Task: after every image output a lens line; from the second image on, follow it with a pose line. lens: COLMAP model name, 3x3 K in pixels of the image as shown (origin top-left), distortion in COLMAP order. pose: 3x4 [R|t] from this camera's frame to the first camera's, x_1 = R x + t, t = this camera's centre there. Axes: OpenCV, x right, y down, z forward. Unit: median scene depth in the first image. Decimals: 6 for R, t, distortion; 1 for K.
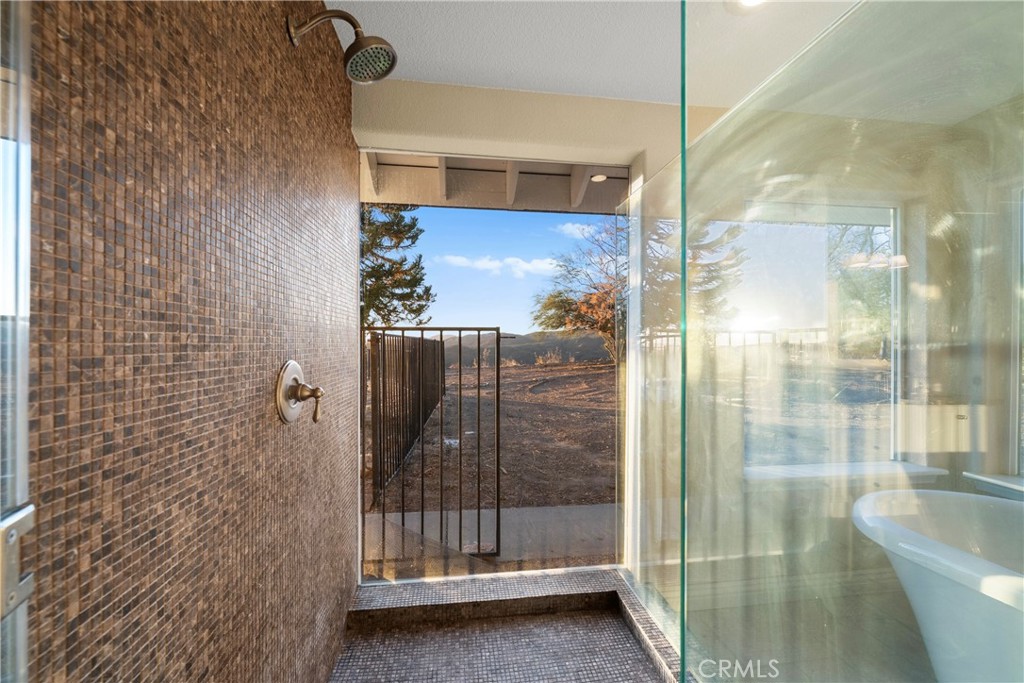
lens RADIAL K [[411.1, 0, 516.9], [0, 411.1, 337.3], [0, 0, 1]] dist [-0.003283, 0.000674]
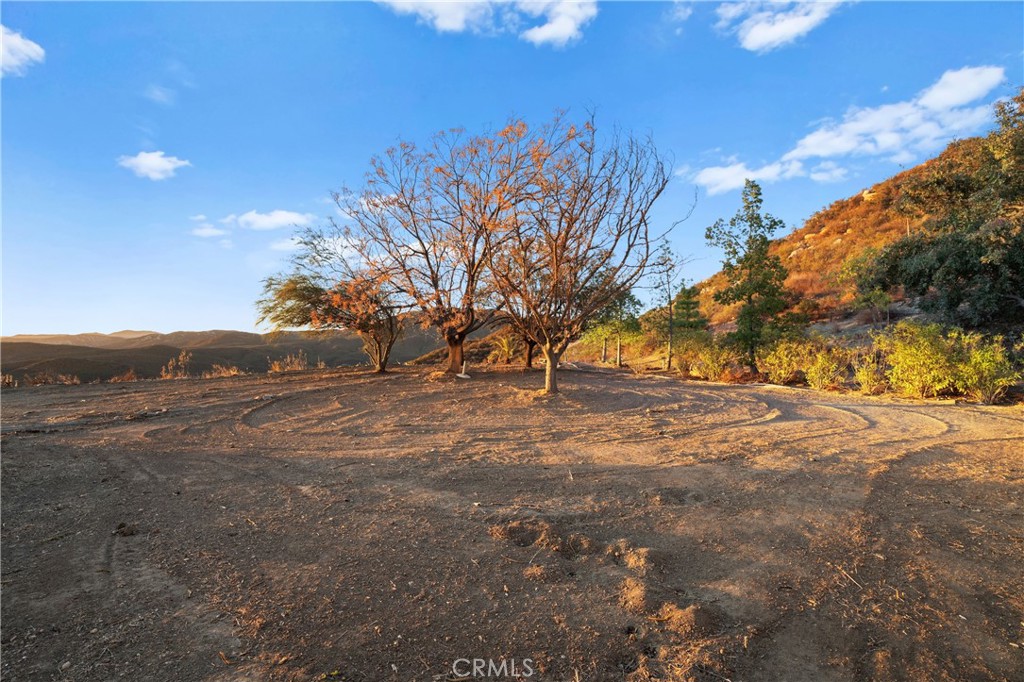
lens RADIAL K [[411.1, 0, 516.9], [0, 411.1, 343.3], [0, 0, 1]] dist [-0.003283, 0.000674]
pose [[0.840949, 0.011495, 0.540992, 0.029774], [-0.016214, 0.999861, 0.003958, 0.002308], [-0.540871, -0.012100, 0.841018, 0.165360]]
